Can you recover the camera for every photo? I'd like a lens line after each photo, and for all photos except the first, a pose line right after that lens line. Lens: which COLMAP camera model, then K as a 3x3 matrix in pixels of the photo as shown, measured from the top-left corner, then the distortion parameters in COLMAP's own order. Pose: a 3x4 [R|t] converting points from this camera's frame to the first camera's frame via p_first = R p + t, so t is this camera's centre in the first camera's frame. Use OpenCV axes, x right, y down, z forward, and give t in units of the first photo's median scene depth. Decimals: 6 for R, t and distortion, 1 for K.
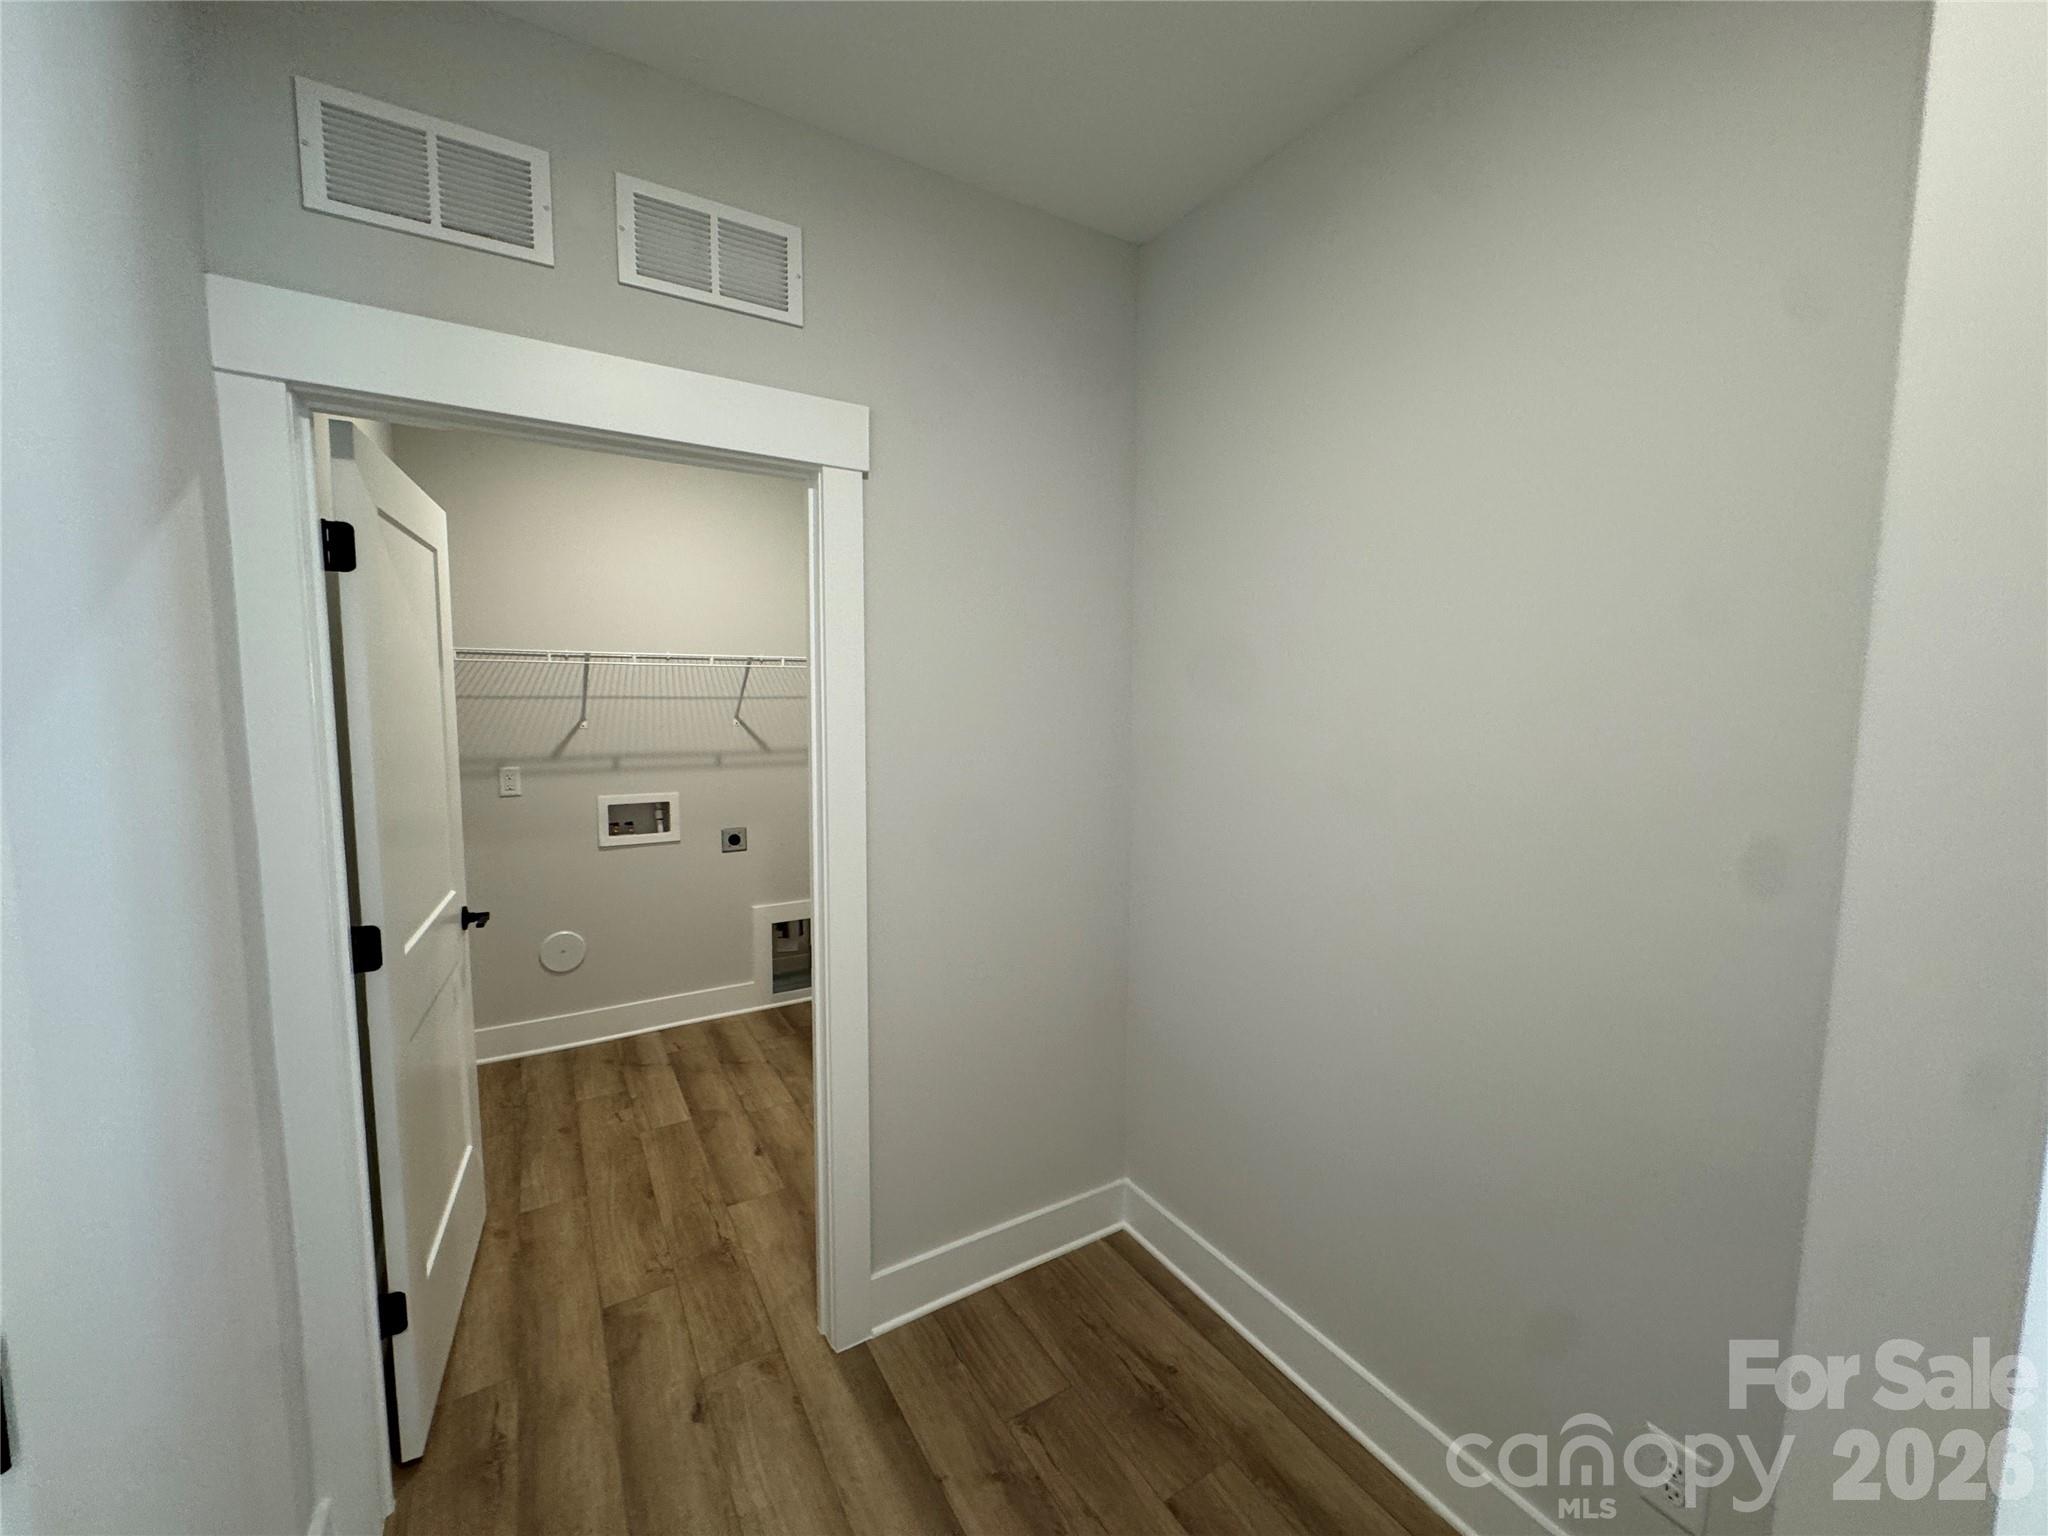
lens RADIAL K [[815.9, 0, 1015.4], [0, 815.9, 771.1], [0, 0, 1]] dist [-0.000461, -0.000095]
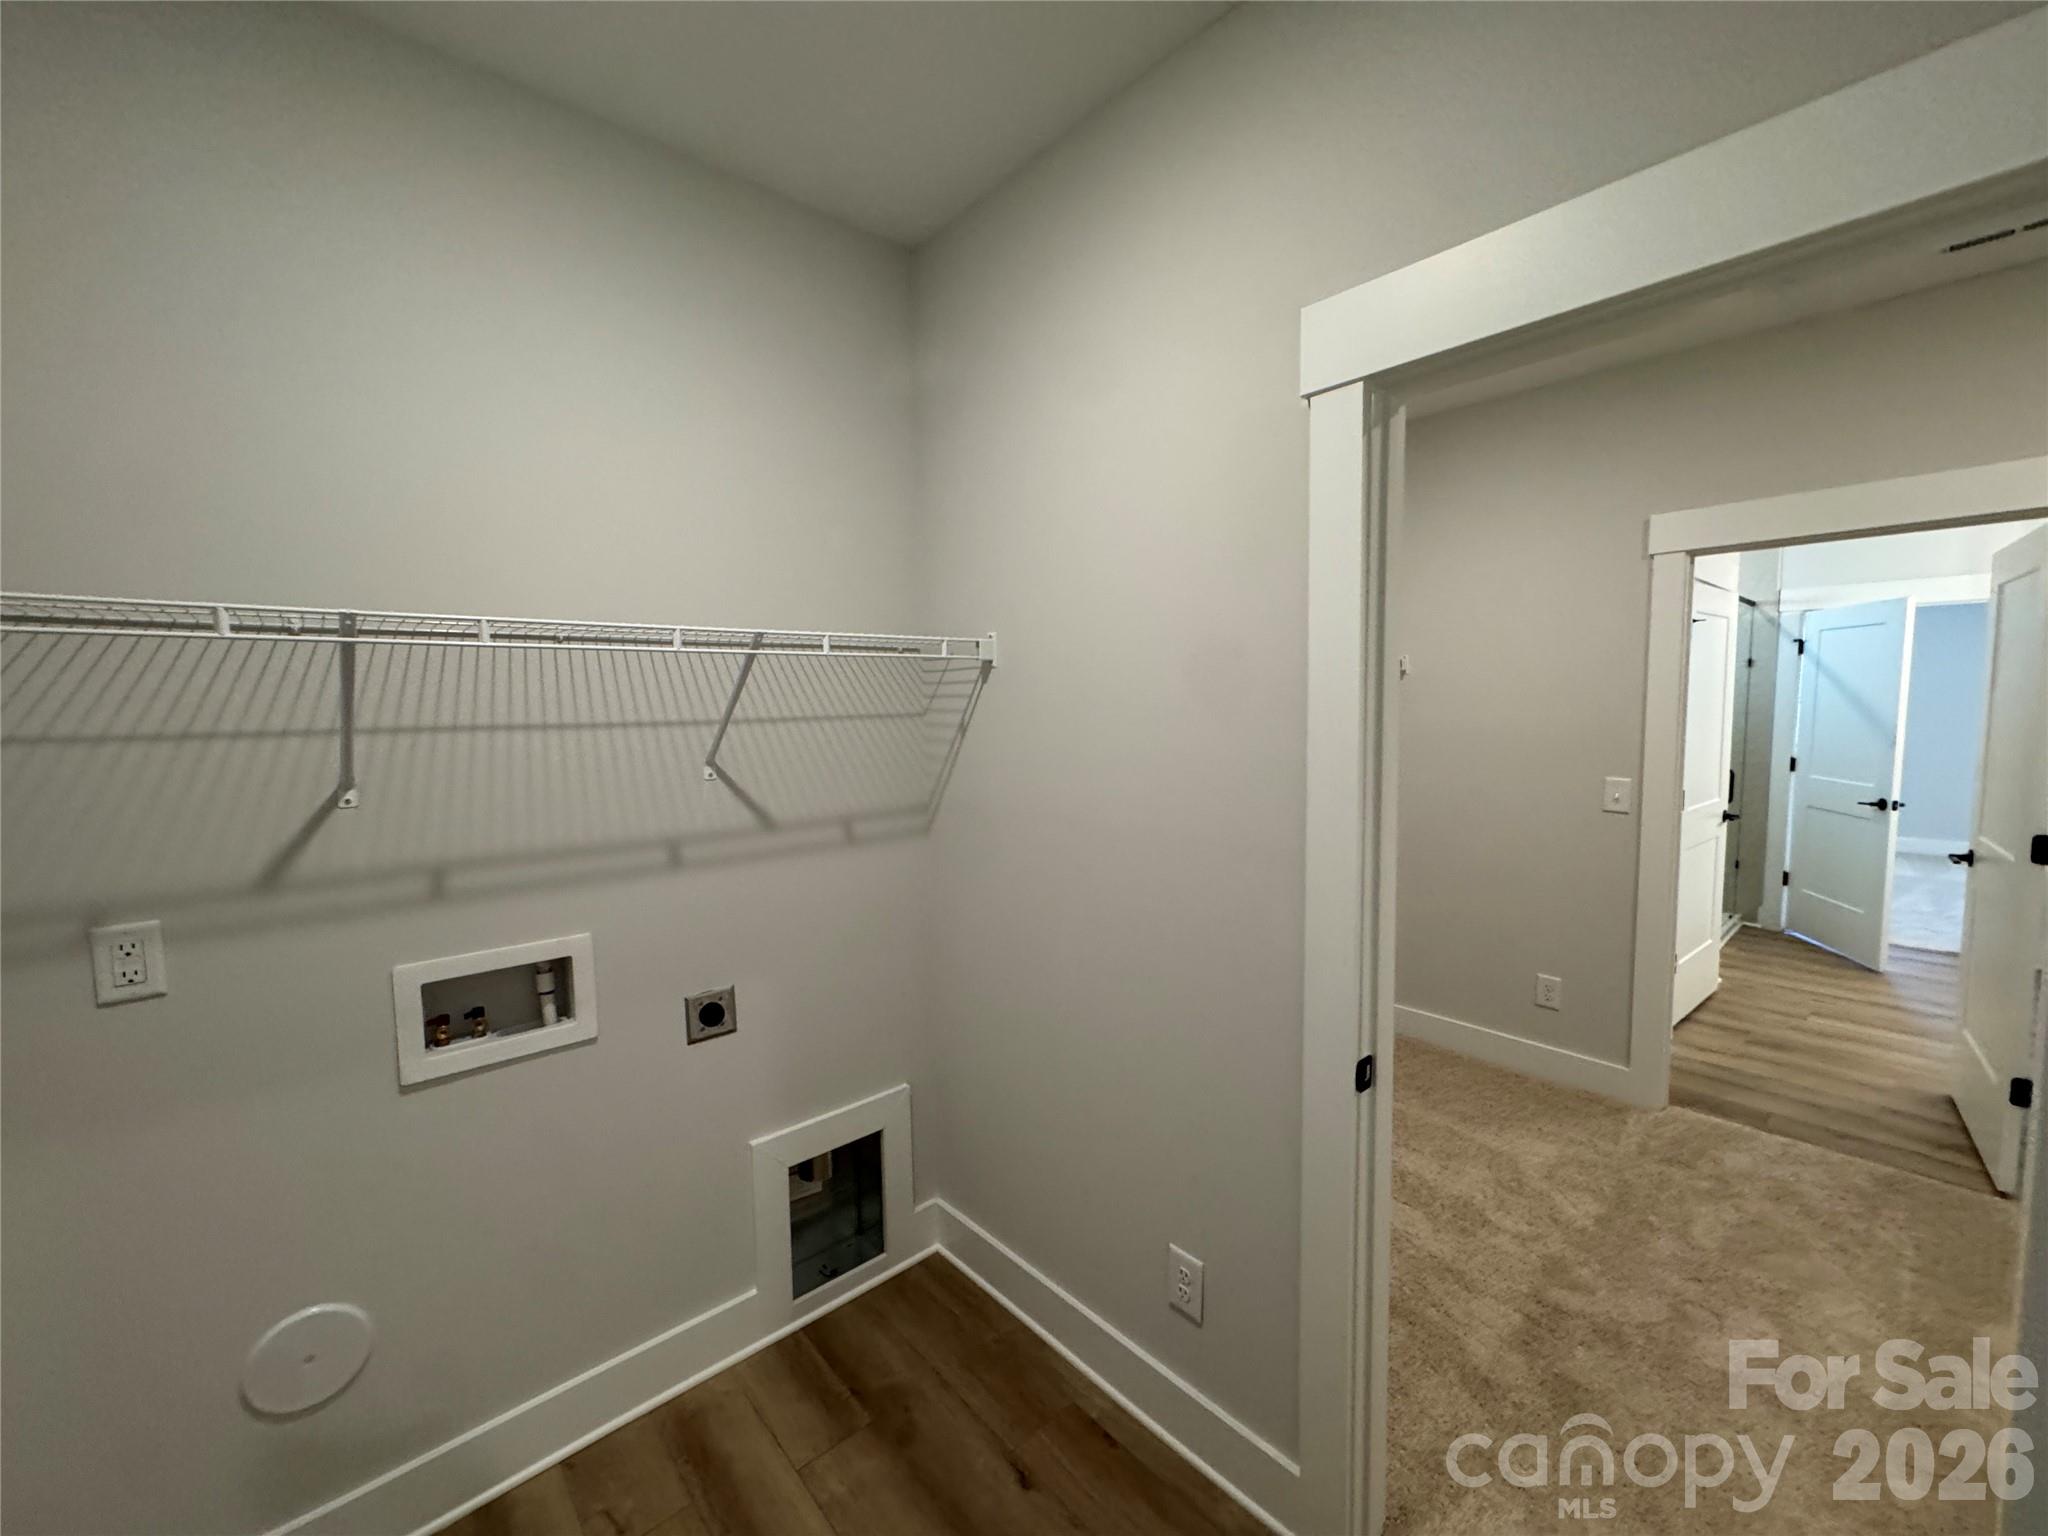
lens RADIAL K [[815.9, 0, 1021.8], [0, 815.9, 768.5], [0, 0, 1]] dist [-0.000461, -0.000095]
pose [[0.984431, -0.040226, 0.171104, -0.252947], [0.044759, 0.998739, -0.022717, -0.045190], [-0.169975, 0.030022, 0.984991, 0.512317]]
